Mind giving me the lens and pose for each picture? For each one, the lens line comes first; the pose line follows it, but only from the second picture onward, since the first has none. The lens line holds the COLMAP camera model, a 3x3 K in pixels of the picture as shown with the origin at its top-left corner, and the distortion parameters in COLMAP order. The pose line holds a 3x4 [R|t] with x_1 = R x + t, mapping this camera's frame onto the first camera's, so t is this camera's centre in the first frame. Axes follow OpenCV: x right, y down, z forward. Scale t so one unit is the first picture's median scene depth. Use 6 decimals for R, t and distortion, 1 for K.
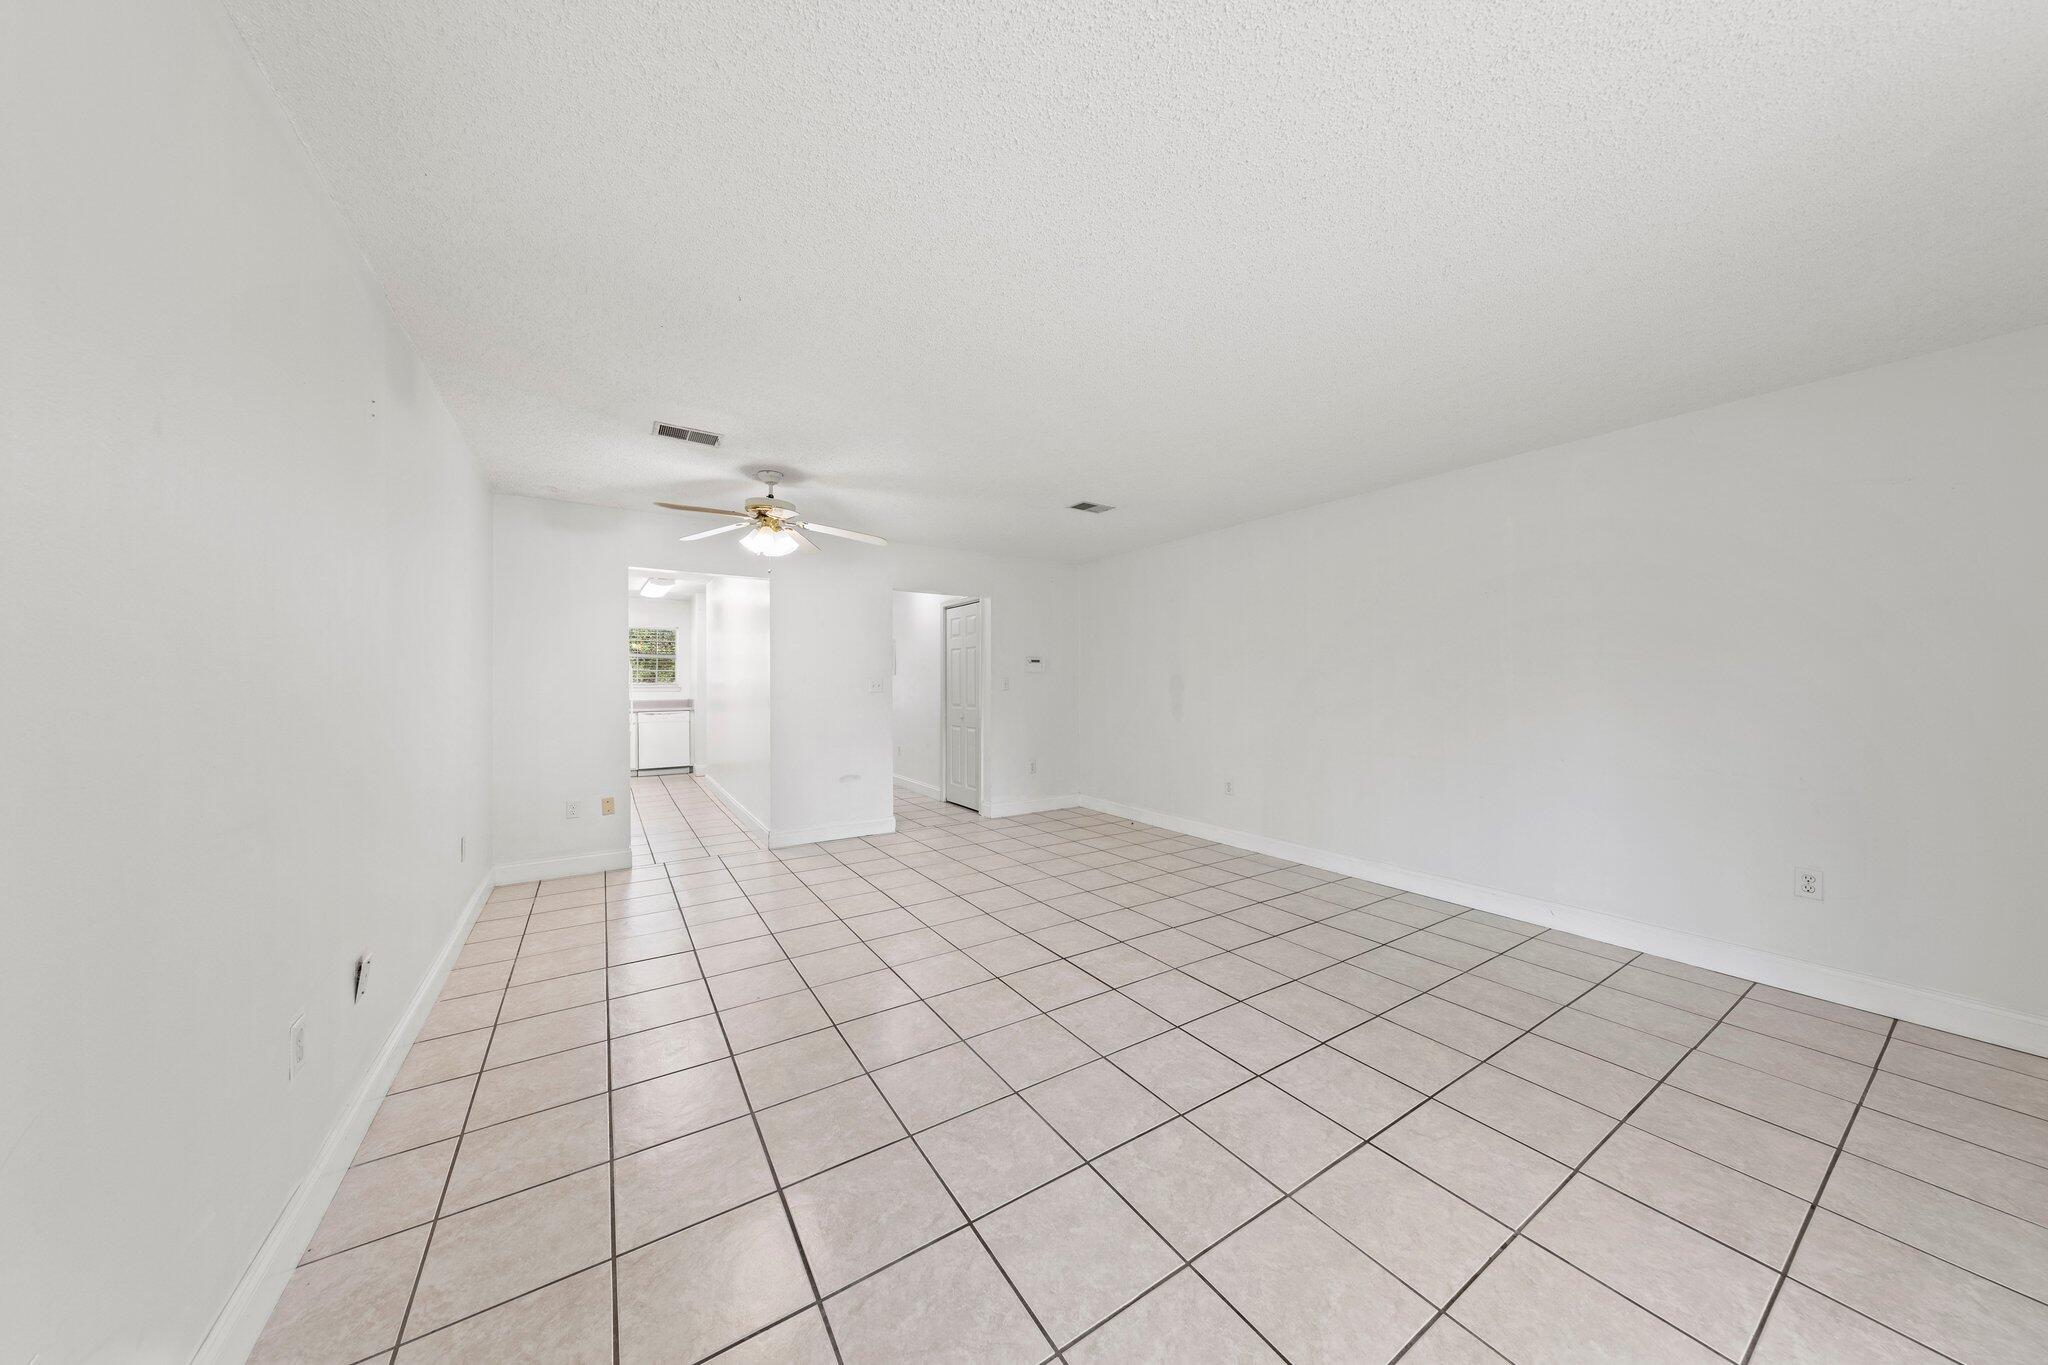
lens RADIAL K [[658.0, 0, 1025.1], [0, 658.0, 680.9], [0, 0, 1]] dist [0.005936, -0.000216]
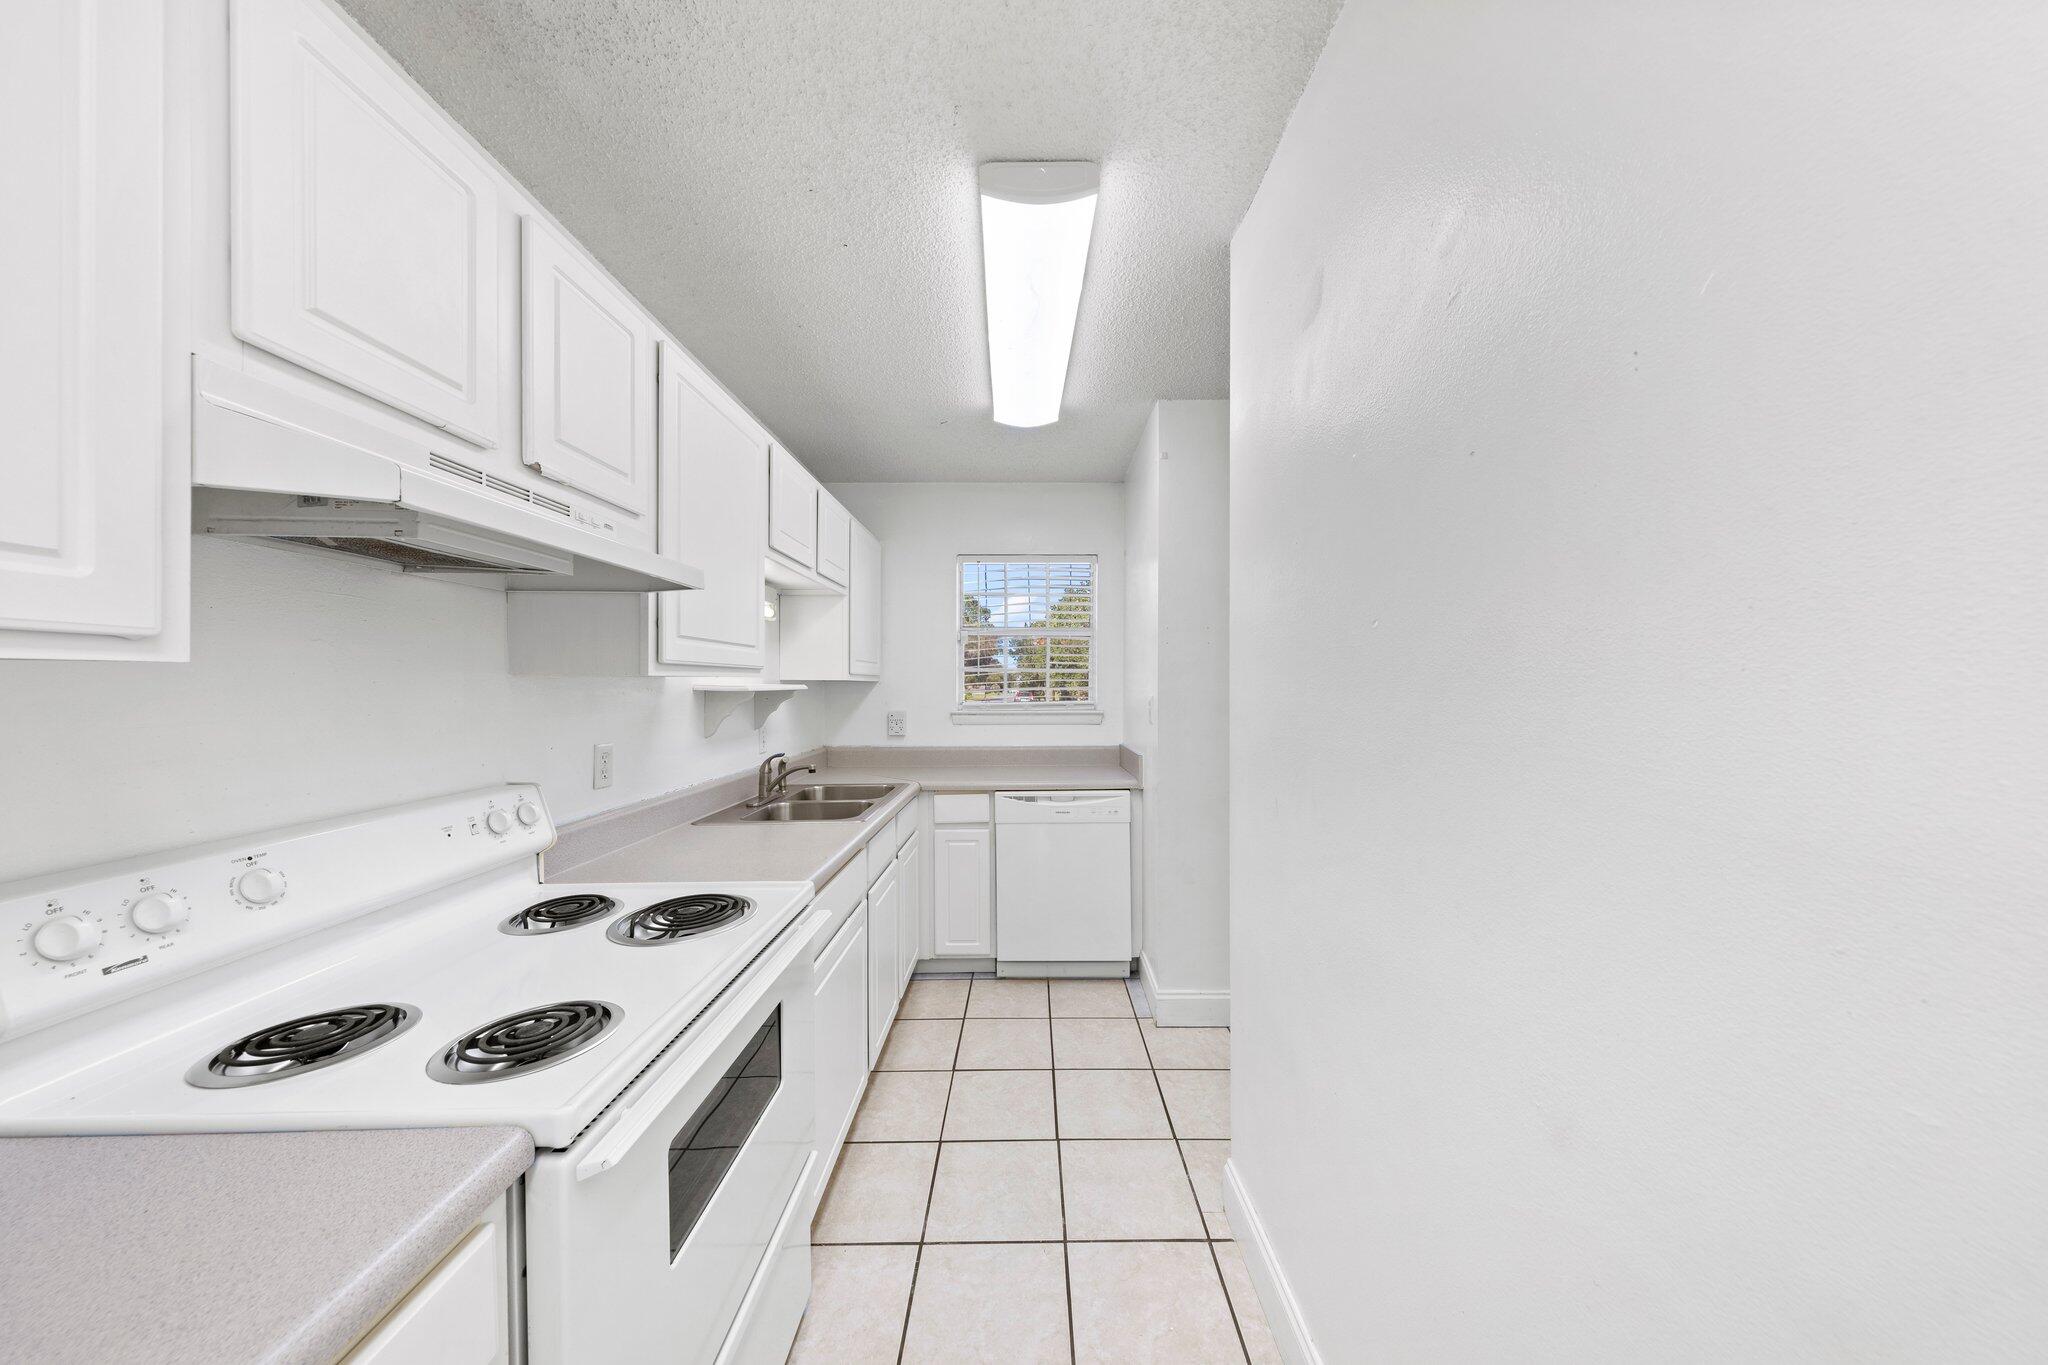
lens RADIAL K [[658.0, 0, 1027.9], [0, 658.0, 688.4], [0, 0, 1]] dist [0.005936, -0.000216]
pose [[0.837095, -0.005323, -0.547032, -0.371697], [0.002082, 0.999976, -0.006544, -0.003436], [0.547054, 0.004339, 0.837086, 0.695363]]
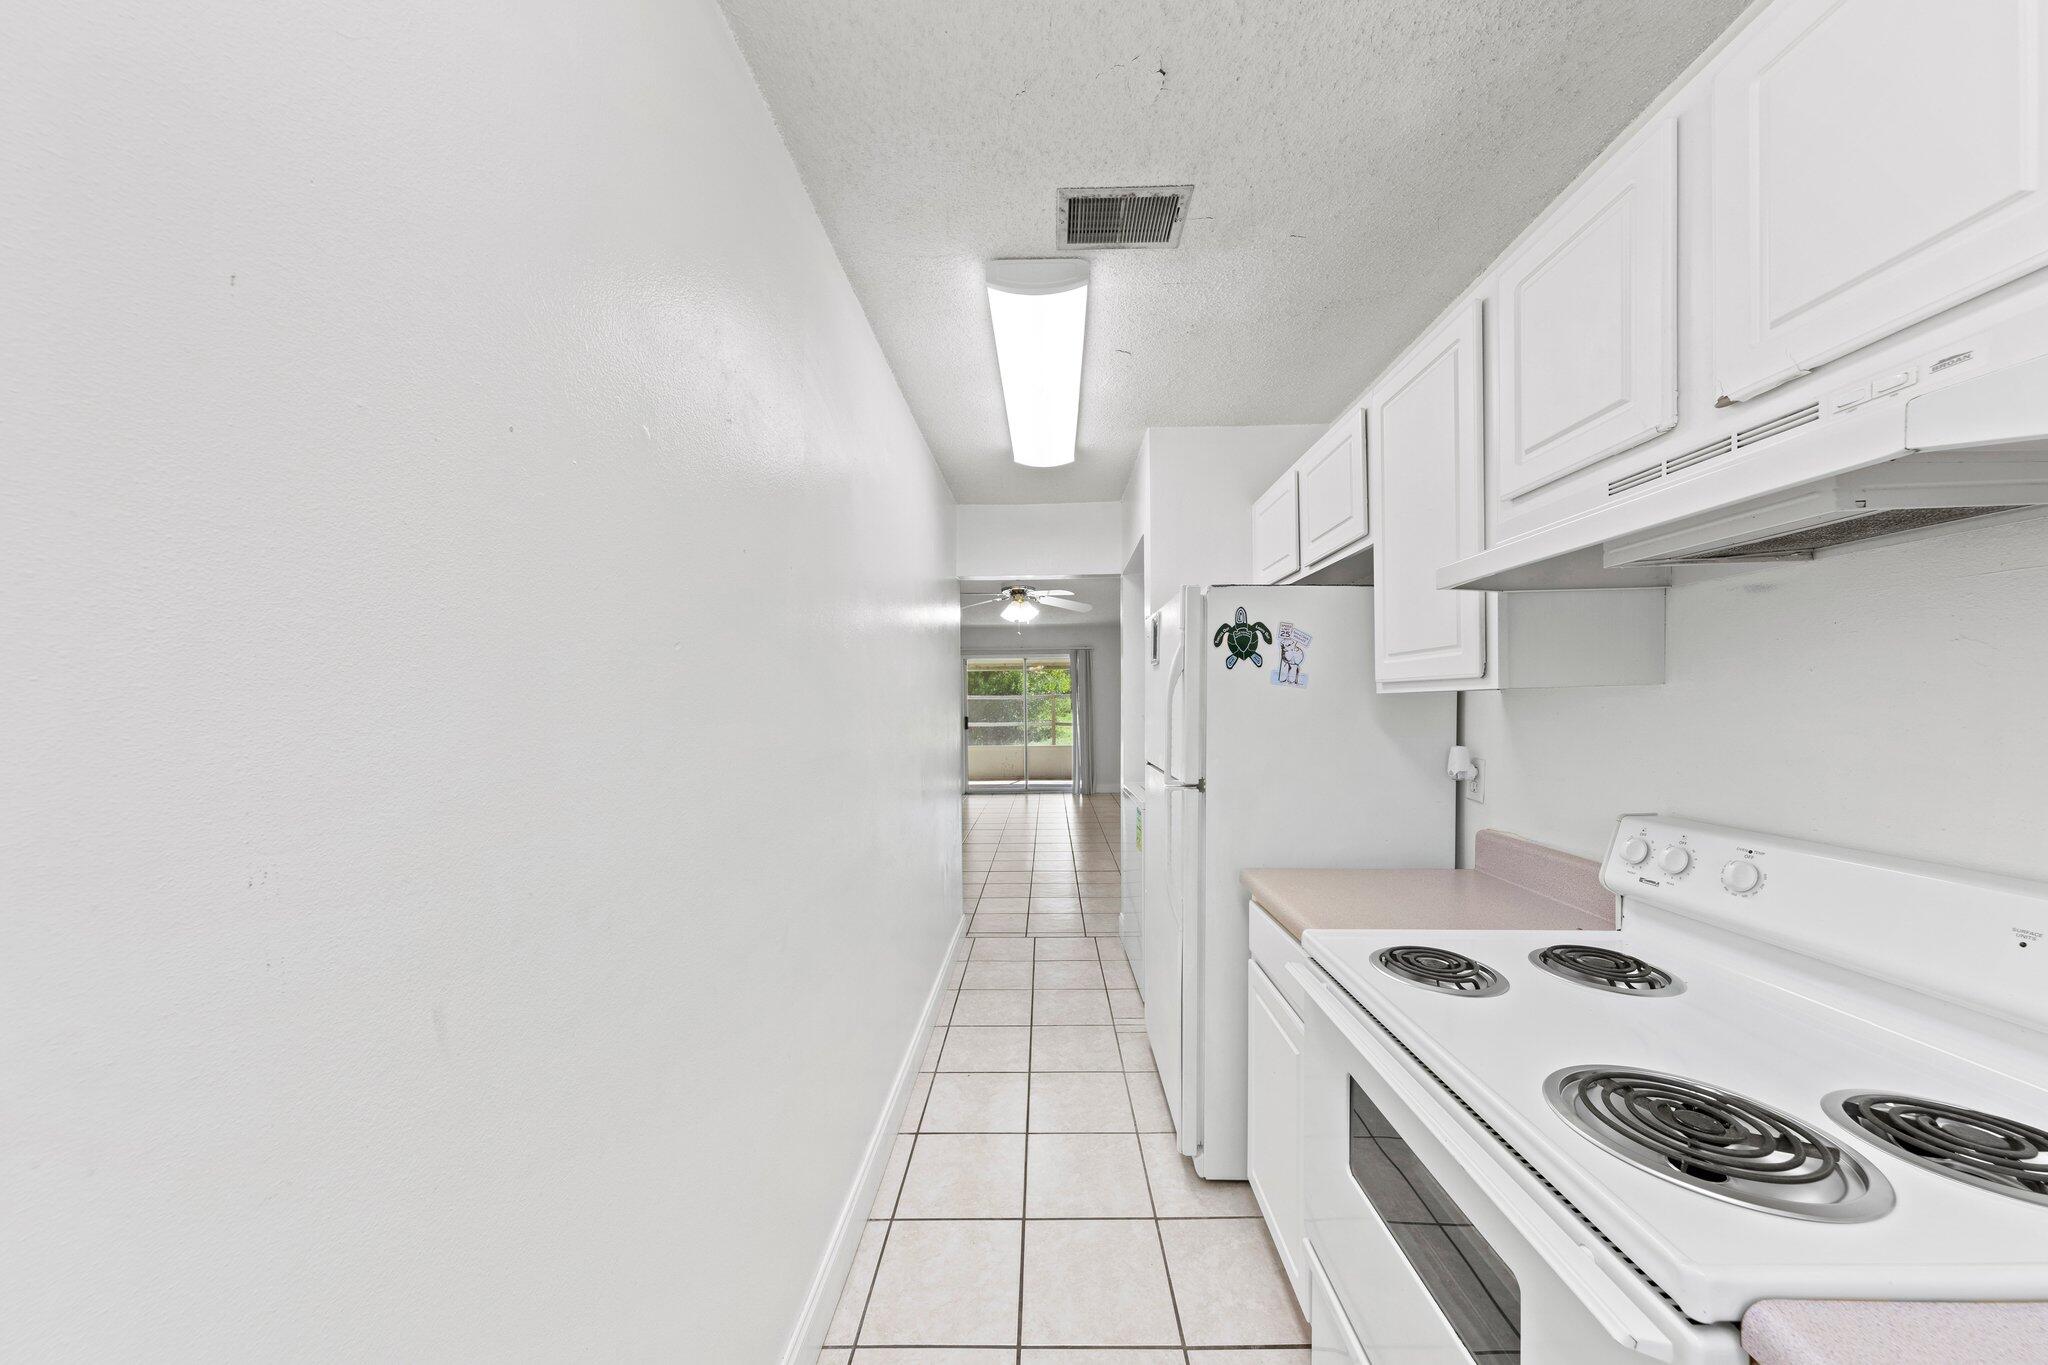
lens RADIAL K [[658.0, 0, 1026.5], [0, 658.0, 695.5], [0, 0, 1]] dist [0.005936, -0.000216]
pose [[-0.817239, 0.006464, 0.576263, -0.491735], [0.009842, 0.999948, 0.002741, -0.006899], [-0.576215, 0.007912, -0.817260, 0.880964]]
